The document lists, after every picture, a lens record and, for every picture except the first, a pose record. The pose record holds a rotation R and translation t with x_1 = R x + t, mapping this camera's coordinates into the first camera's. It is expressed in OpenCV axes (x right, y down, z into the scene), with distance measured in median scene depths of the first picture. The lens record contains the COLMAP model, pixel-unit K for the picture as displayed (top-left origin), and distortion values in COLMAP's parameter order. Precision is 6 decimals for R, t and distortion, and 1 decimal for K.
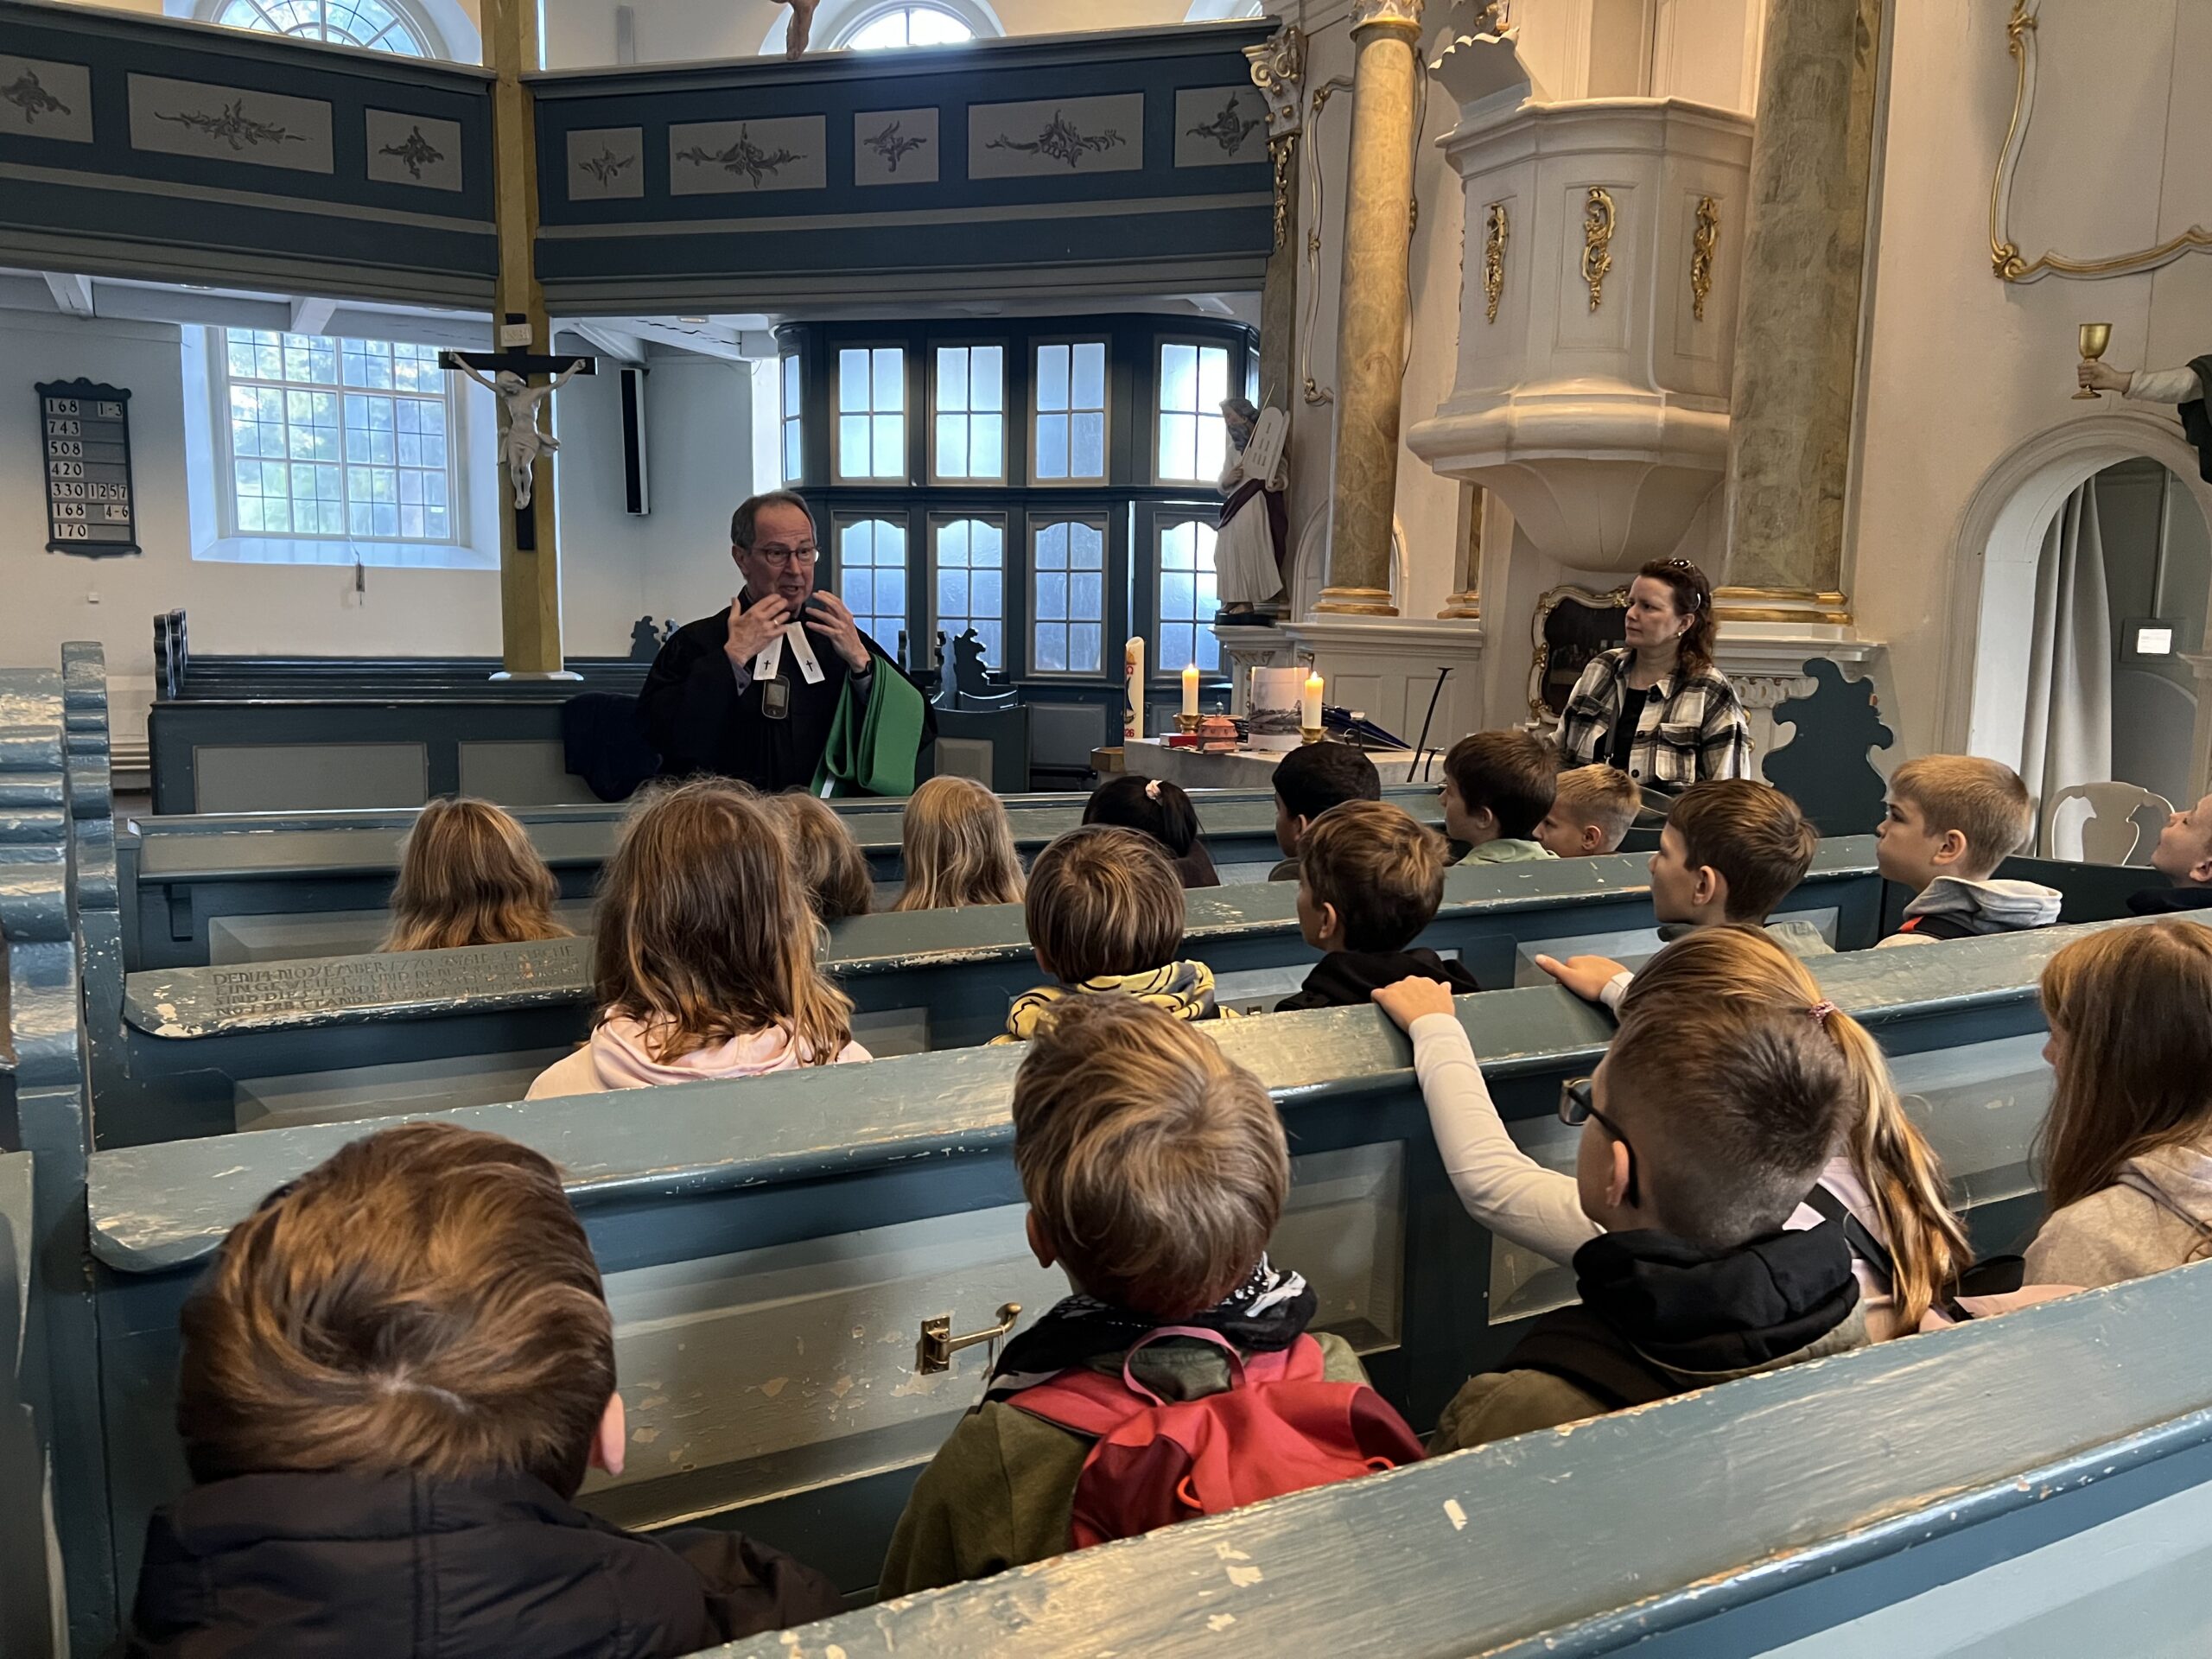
lens RADIAL K [[1676.7, 0, 1106.0], [0, 1676.7, 829.5], [0, 0, 1]] dist [0.055139, -0.054123]
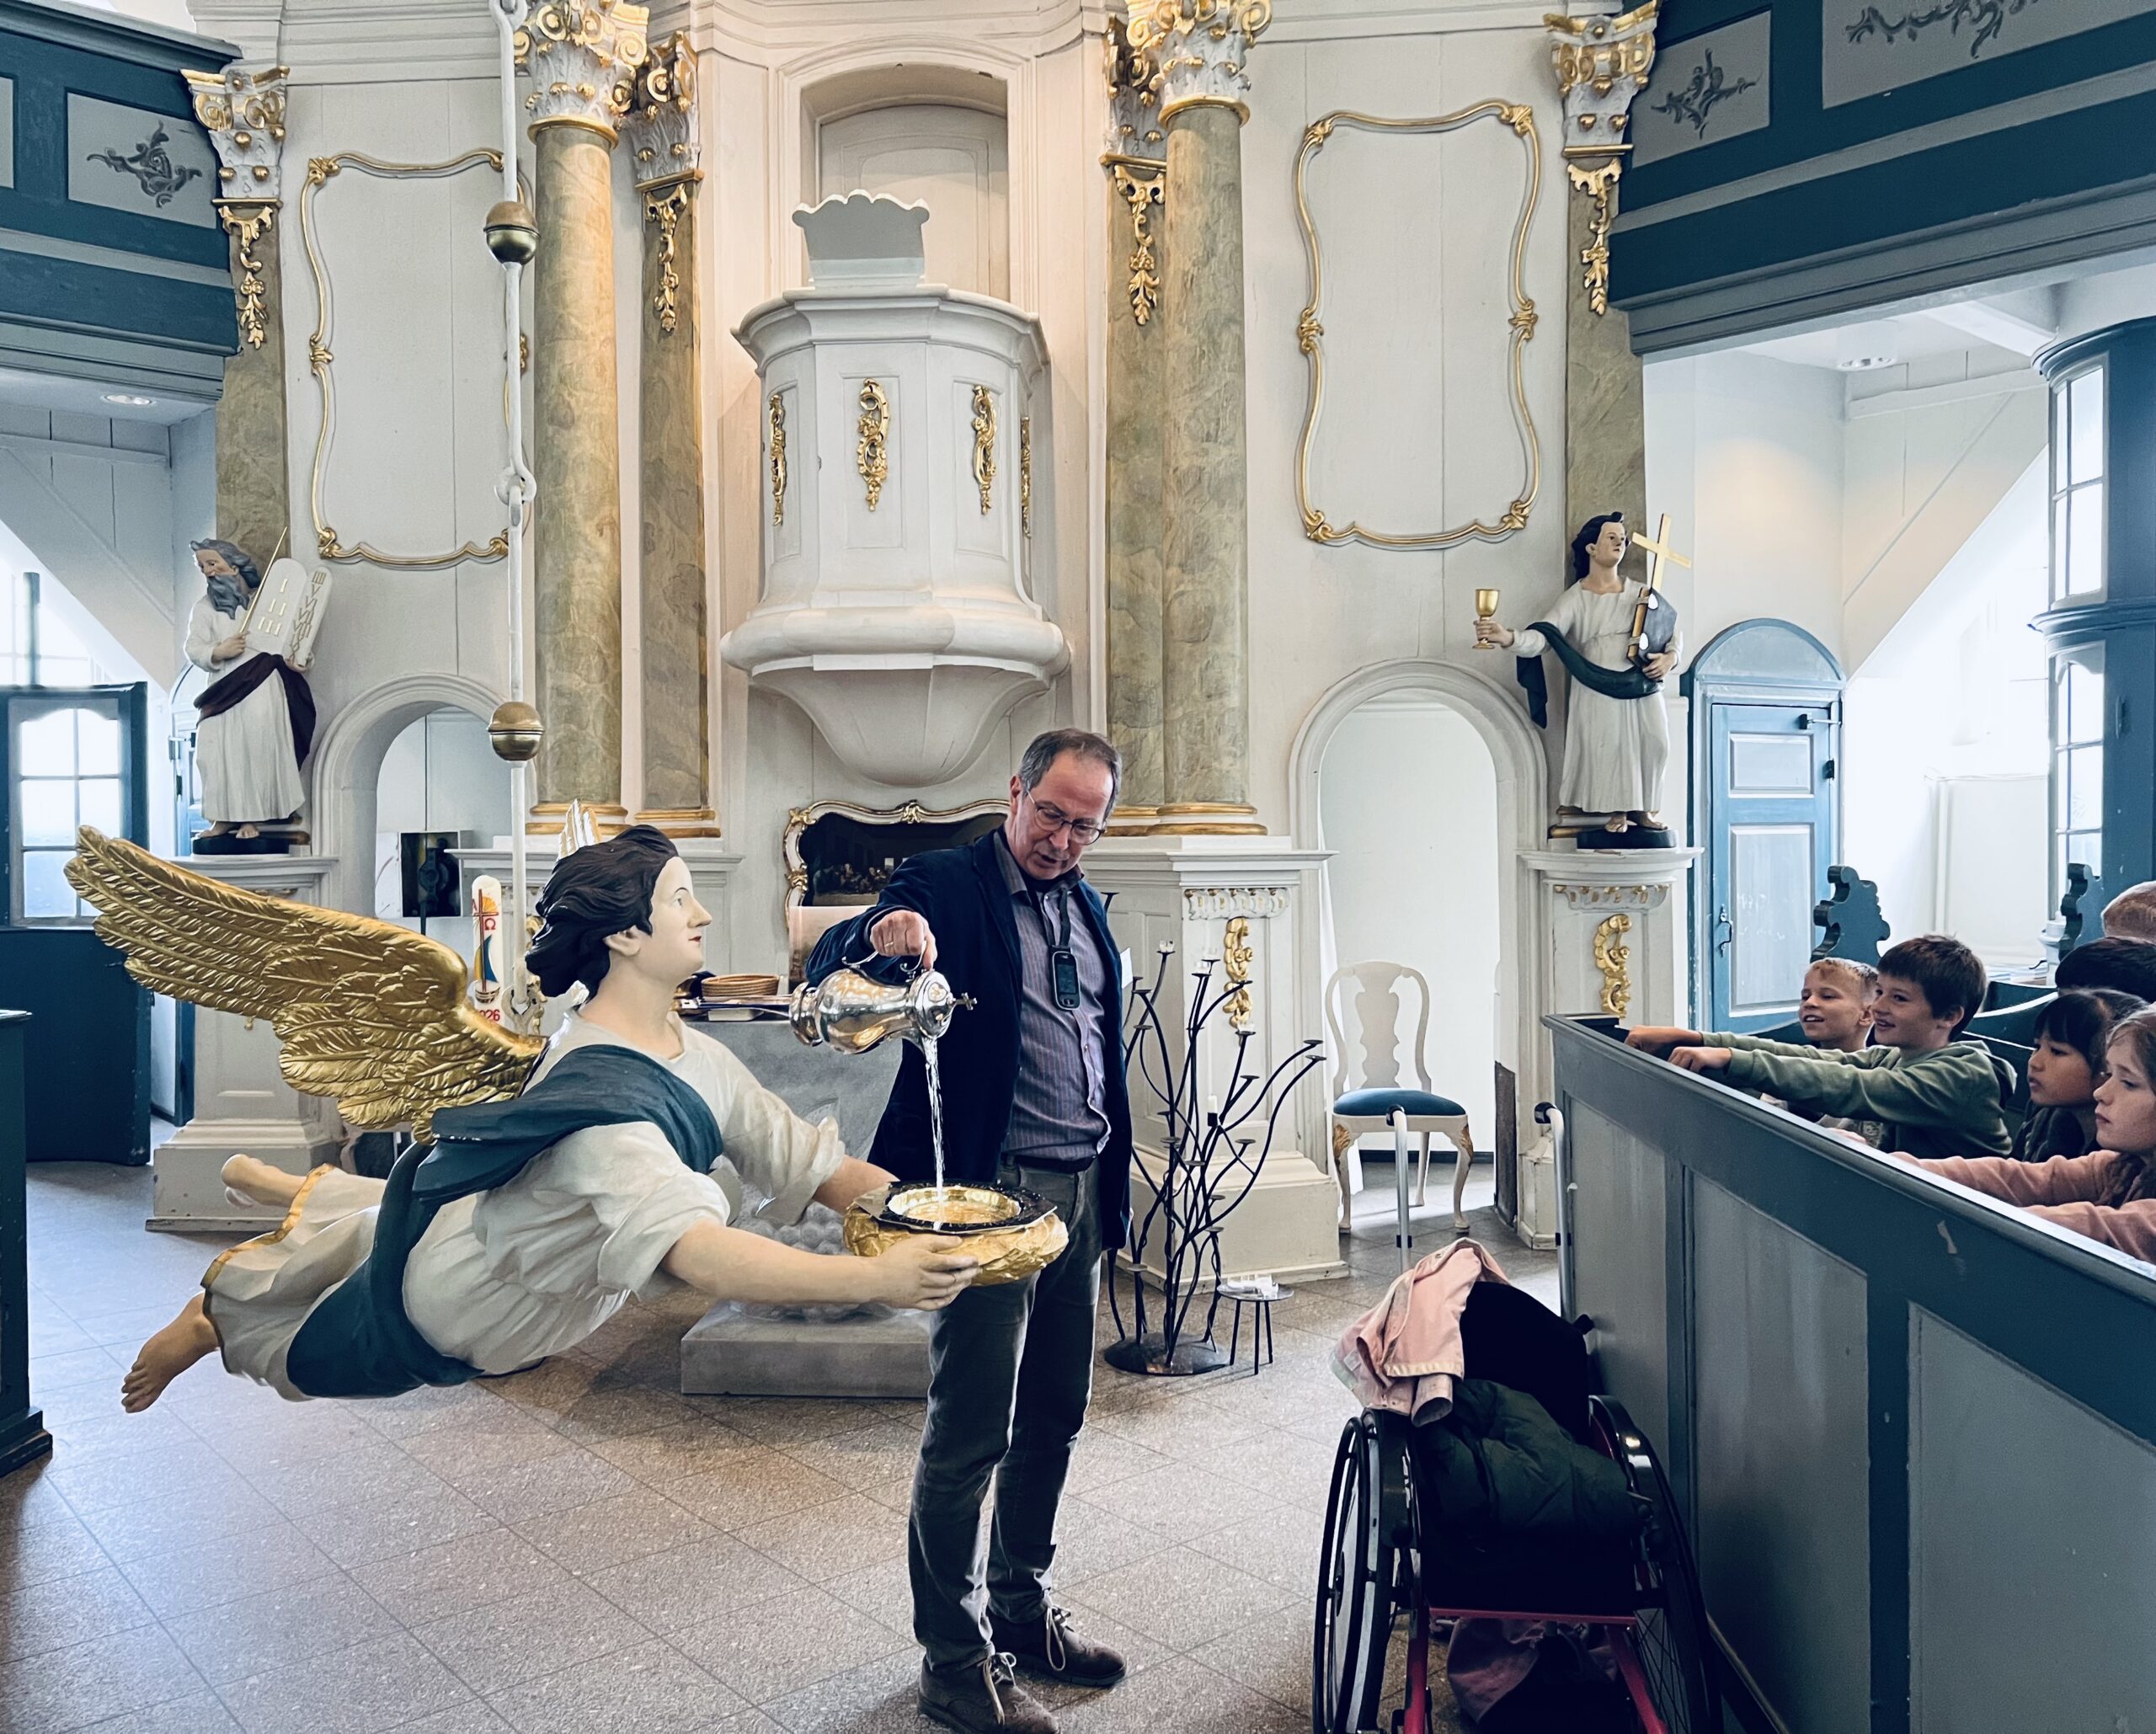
lens RADIAL K [[1737.2, 0, 1035.0], [0, 1737.2, 846.7], [0, 0, 1]] dist [0.055840, -0.062421]
pose [[0.547122, -0.030060, 0.836513, -0.355327], [0.123134, 0.991373, -0.044911, -0.051915], [-0.827947, 0.127575, 0.546104, 0.324083]]
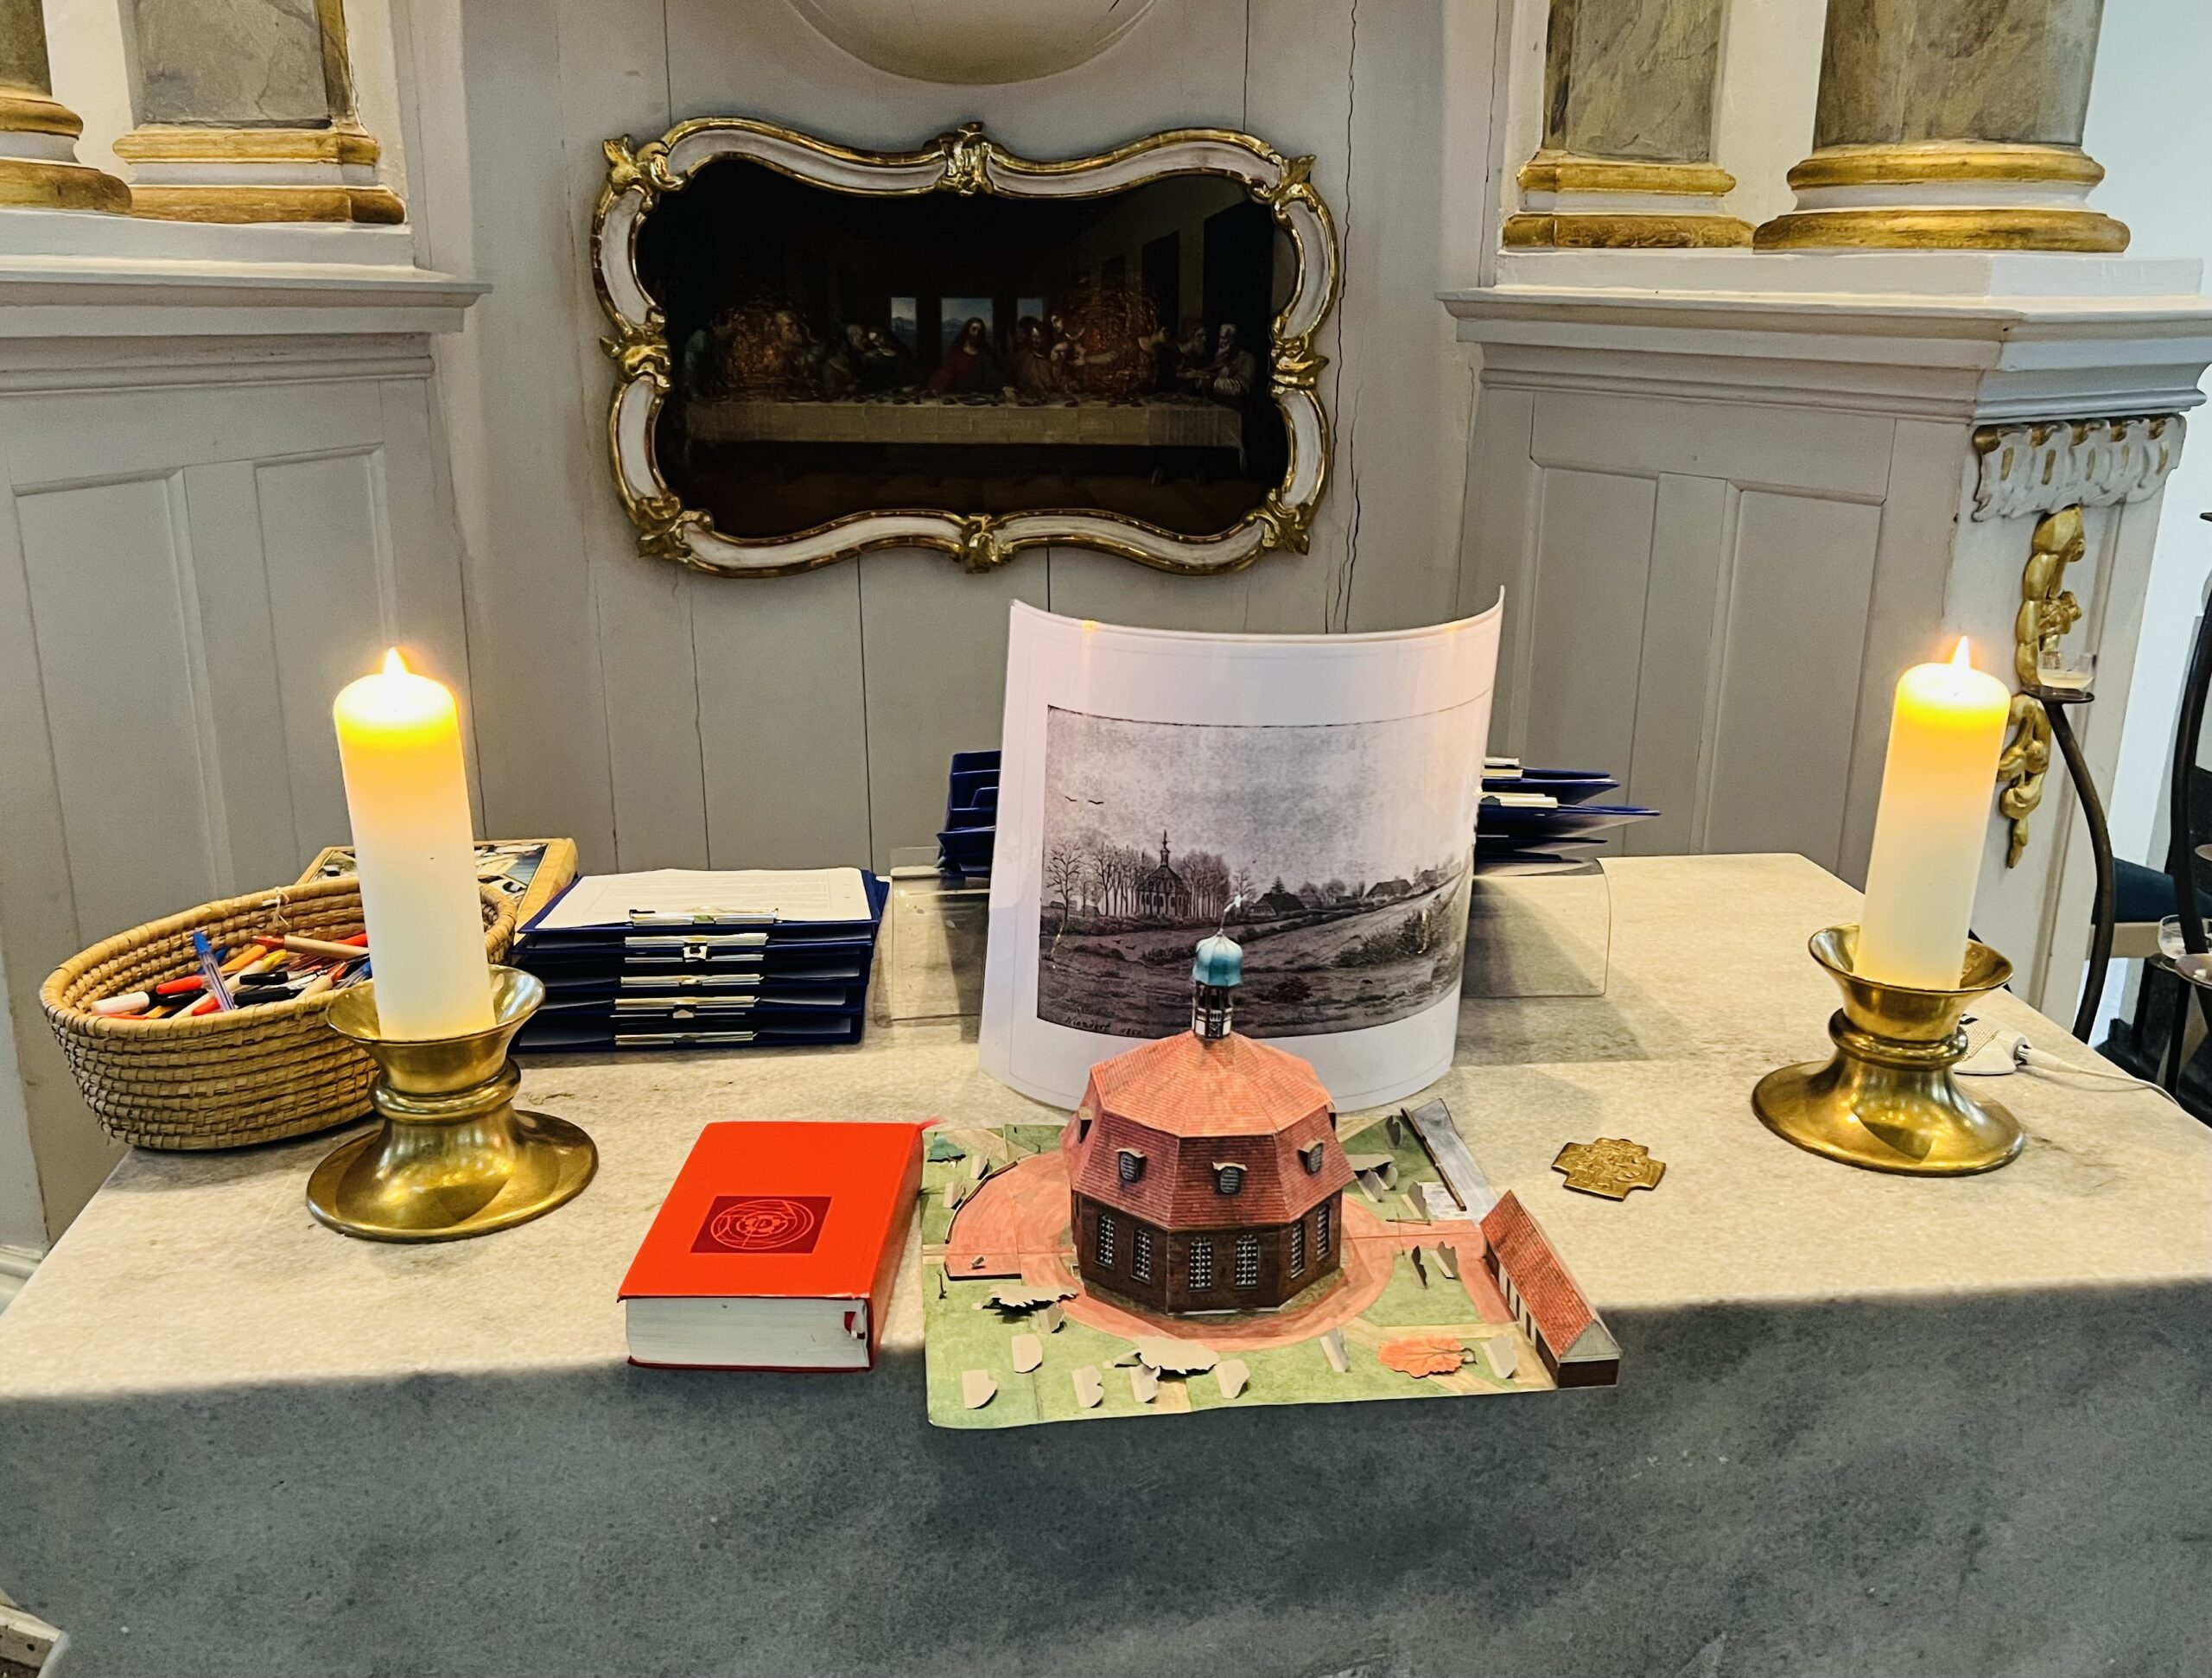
lens RADIAL K [[1993.0, 0, 1106.0], [0, 1993.0, 839.0], [0, 0, 1]] dist [0.015081, 0.009343]
pose [[0.348039, -0.289452, 0.891676, -0.050496], [0.111333, 0.957172, 0.267257, -0.086829], [-0.930846, 0.006257, 0.365359, 0.643384]]
